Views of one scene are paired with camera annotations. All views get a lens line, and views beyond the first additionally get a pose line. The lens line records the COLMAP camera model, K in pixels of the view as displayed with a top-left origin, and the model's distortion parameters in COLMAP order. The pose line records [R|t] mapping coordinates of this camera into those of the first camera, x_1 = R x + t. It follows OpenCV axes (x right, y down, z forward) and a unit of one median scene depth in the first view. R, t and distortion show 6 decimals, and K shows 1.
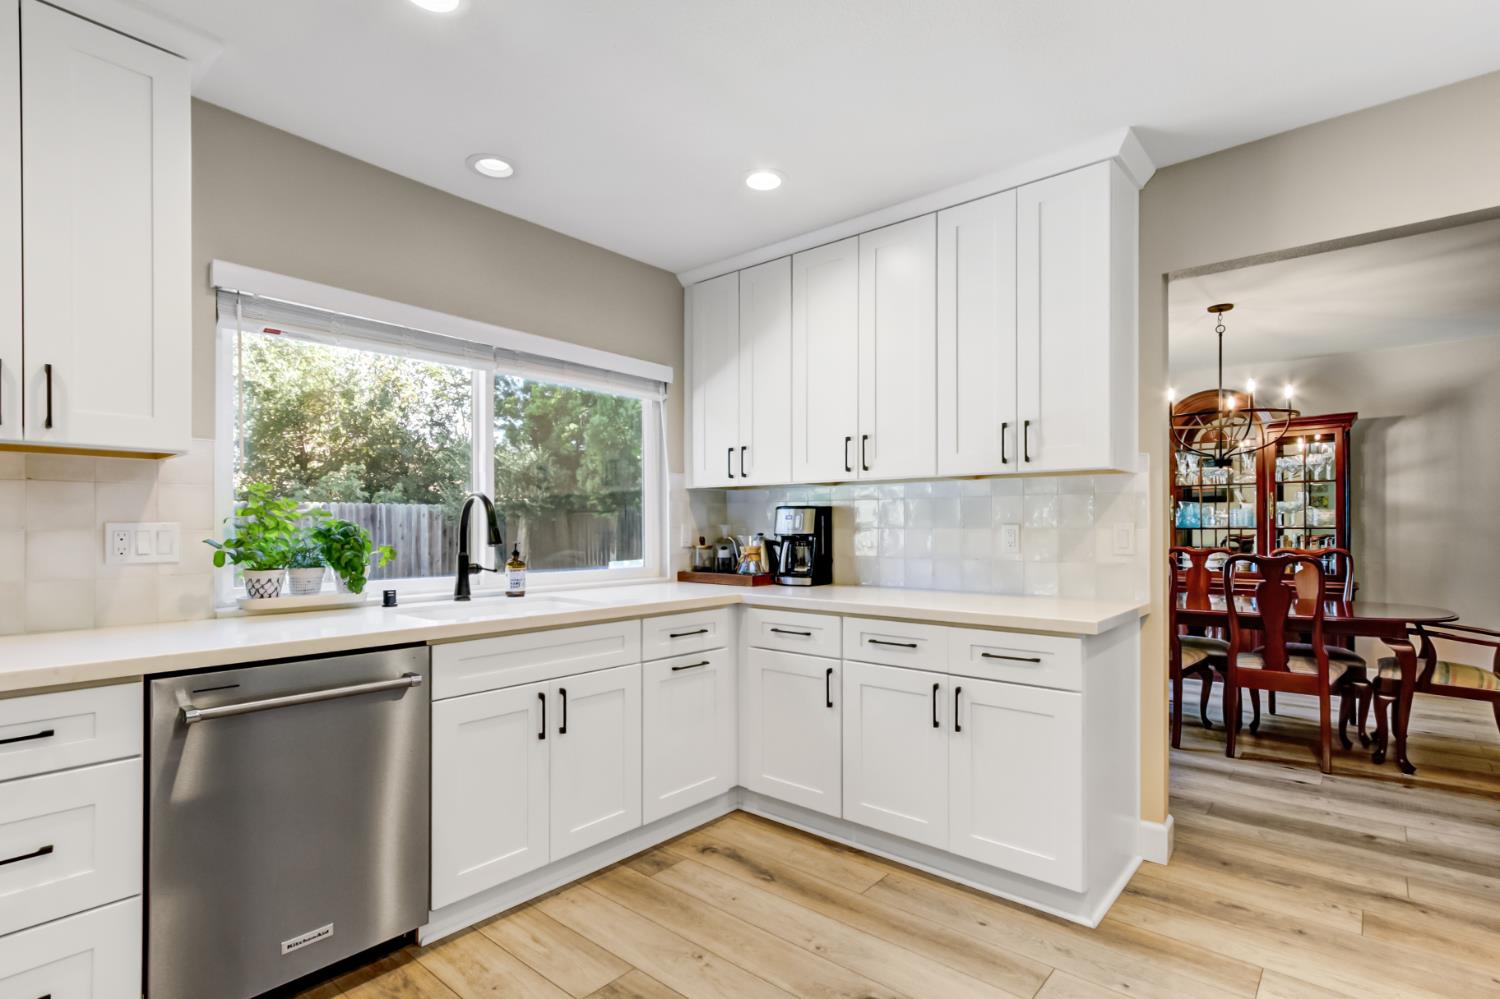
lens RADIAL K [[724.7, 0, 759.4], [0, 724.7, 531.2], [0, 0, 1]] dist [-0.002684, -0.000327]
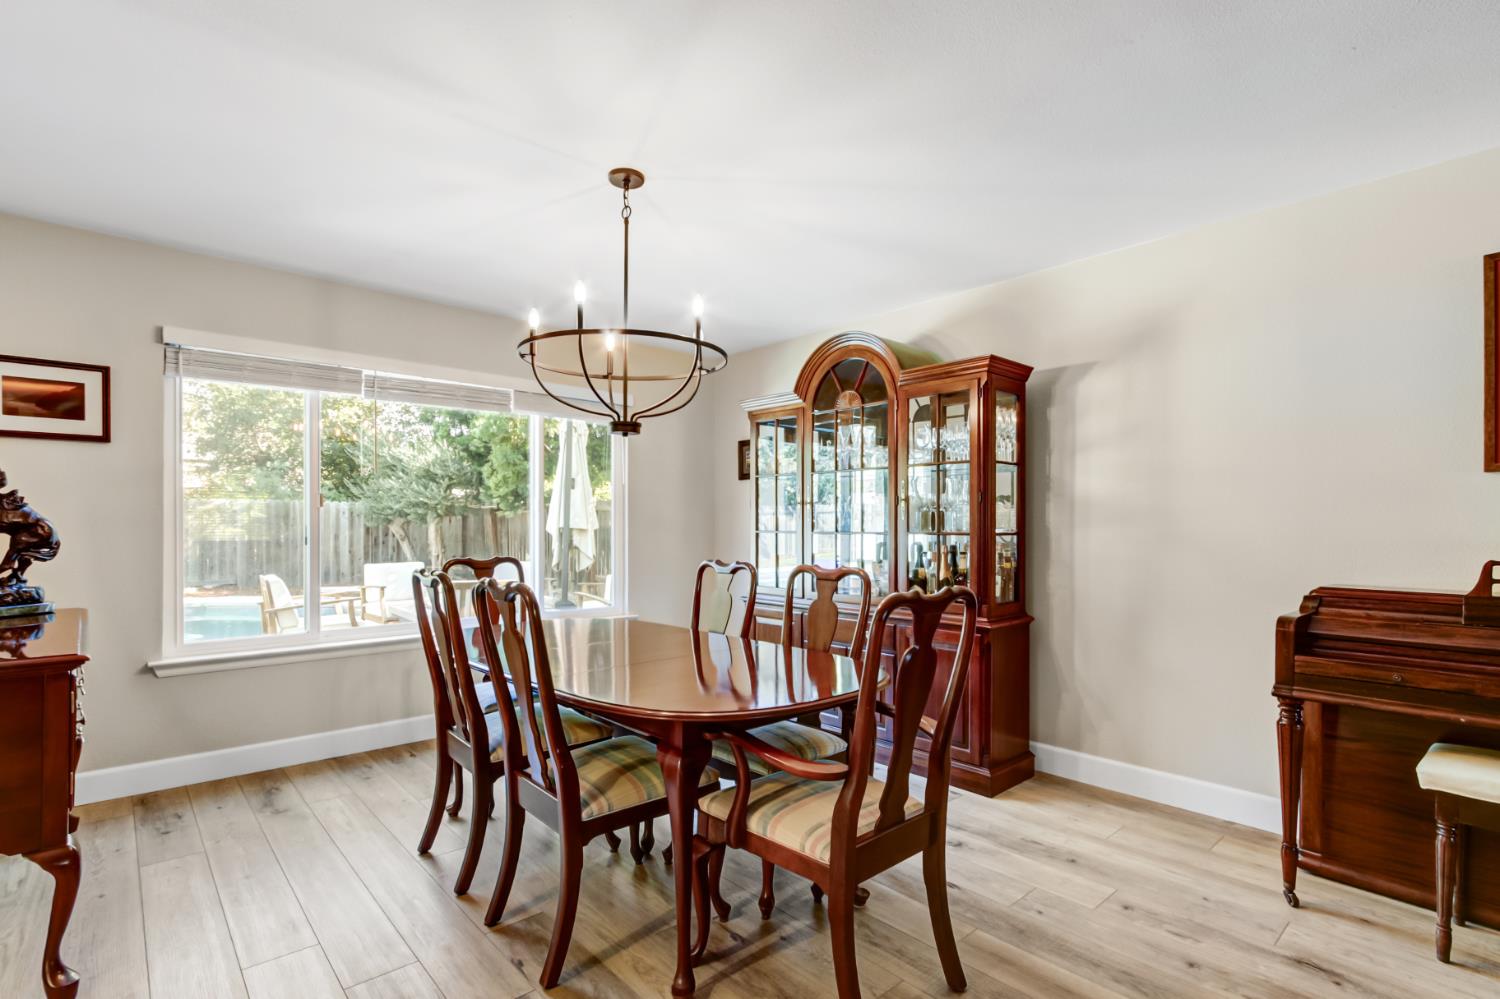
lens RADIAL K [[705.5, 0, 769.7], [0, 705.5, 538.5], [0, 0, 1]] dist [-0.001187, 0.000311]
pose [[0.992596, 0.007455, -0.121234, 0.648617], [-0.006102, 0.999915, 0.011521, -0.006110], [0.121309, -0.010696, 0.992557, 0.320563]]
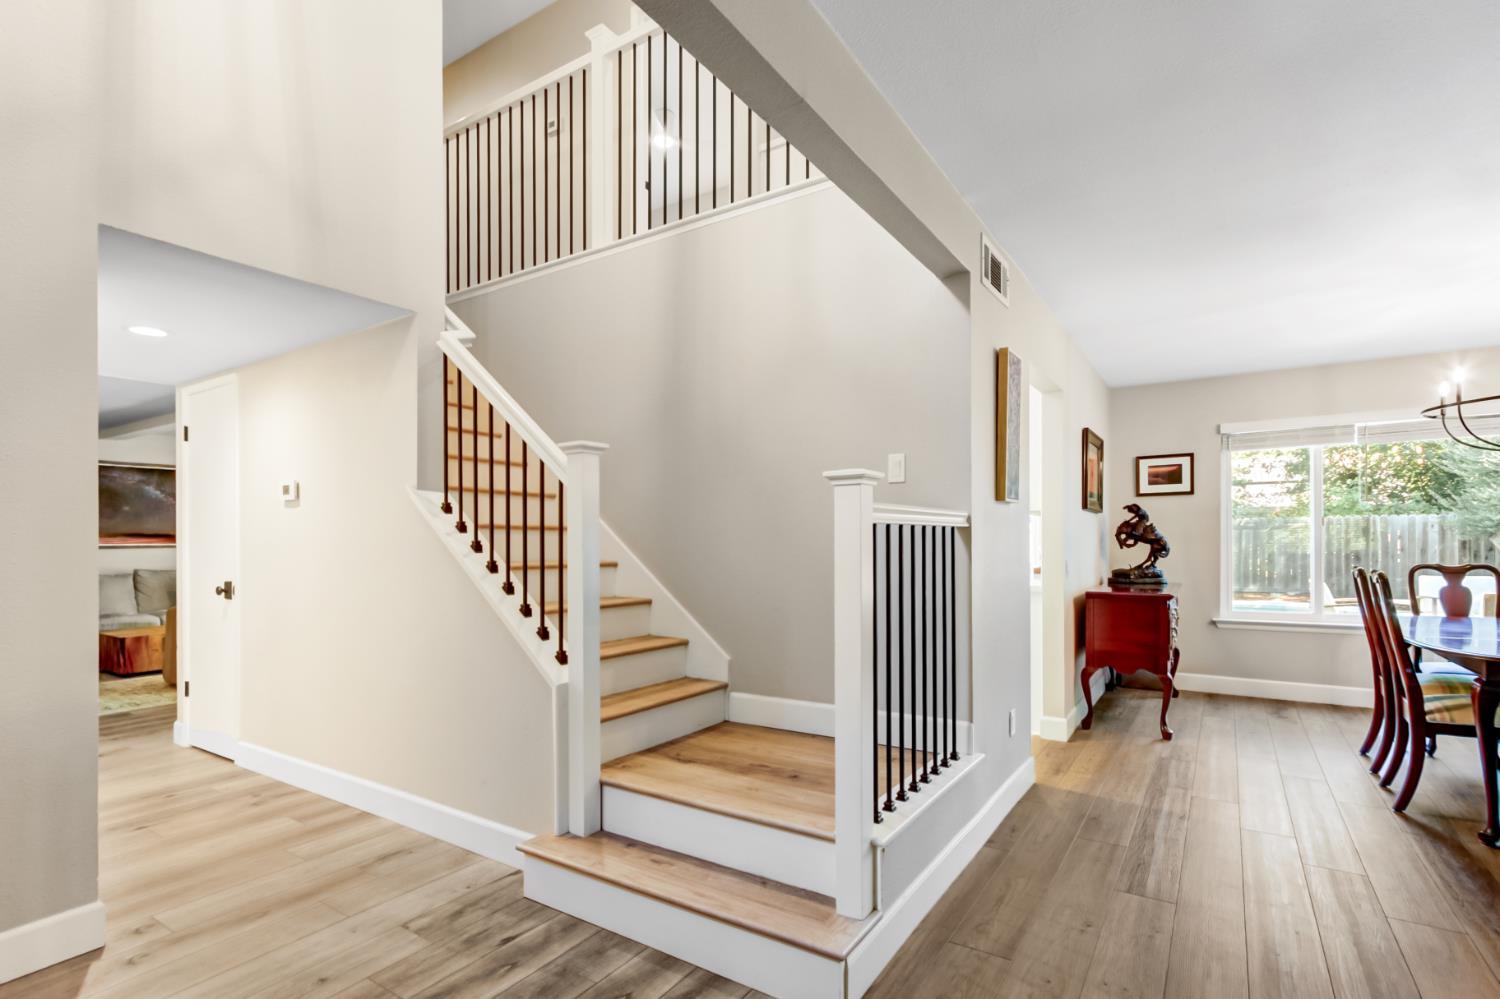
lens RADIAL K [[724.7, 0, 759.4], [0, 724.7, 531.2], [0, 0, 1]] dist [-0.002684, -0.000327]
pose [[0.119053, -0.009775, -0.992840, 1.001144], [-0.004586, 0.999935, -0.010395, -0.005808], [0.992877, 0.005791, 0.119000, 0.081357]]
